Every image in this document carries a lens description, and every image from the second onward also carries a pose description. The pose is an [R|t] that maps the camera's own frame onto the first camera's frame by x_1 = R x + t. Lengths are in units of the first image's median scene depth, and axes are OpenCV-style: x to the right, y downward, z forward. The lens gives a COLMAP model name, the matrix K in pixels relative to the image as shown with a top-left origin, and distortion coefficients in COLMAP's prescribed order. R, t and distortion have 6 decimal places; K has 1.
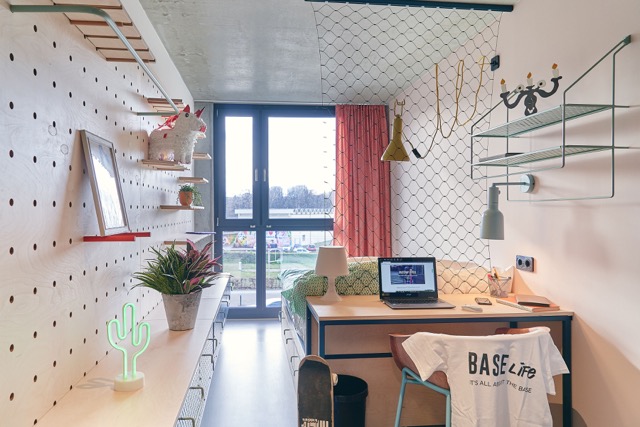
lens RADIAL K [[445.8, 0, 290.4], [0, 445.8, 208.2], [0, 0, 1]] dist [0.016372, -0.013040]
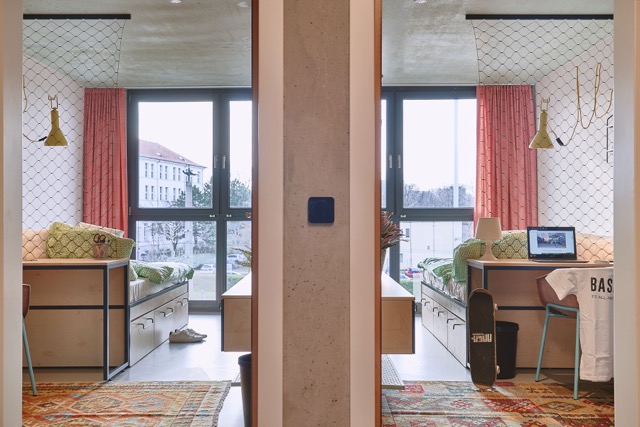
lens RADIAL K [[674.1, 0, 308.7], [0, 674.1, 212.9], [0, 0, 1]] dist [0.021164, 0.000000]
pose [[0.994421, 0.000856, -0.105483, -0.207122], [-0.000828, 1.000000, 0.000302, 0.071660], [0.105483, -0.000213, 0.994421, -0.926676]]
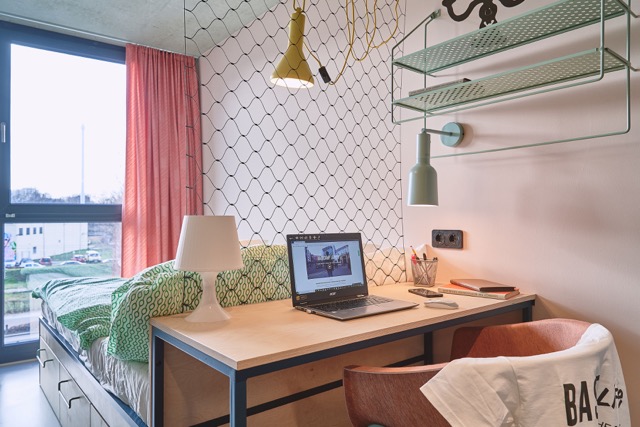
lens RADIAL K [[445.8, 0, 319.1], [0, 445.8, 215.4], [0, 0, 1]] dist [0.016372, -0.013040]
pose [[0.827792, 0.002636, 0.561029, -0.090279], [-0.002889, 0.999996, -0.000435, 0.085186], [-0.561028, -0.001261, 0.827796, 0.496186]]
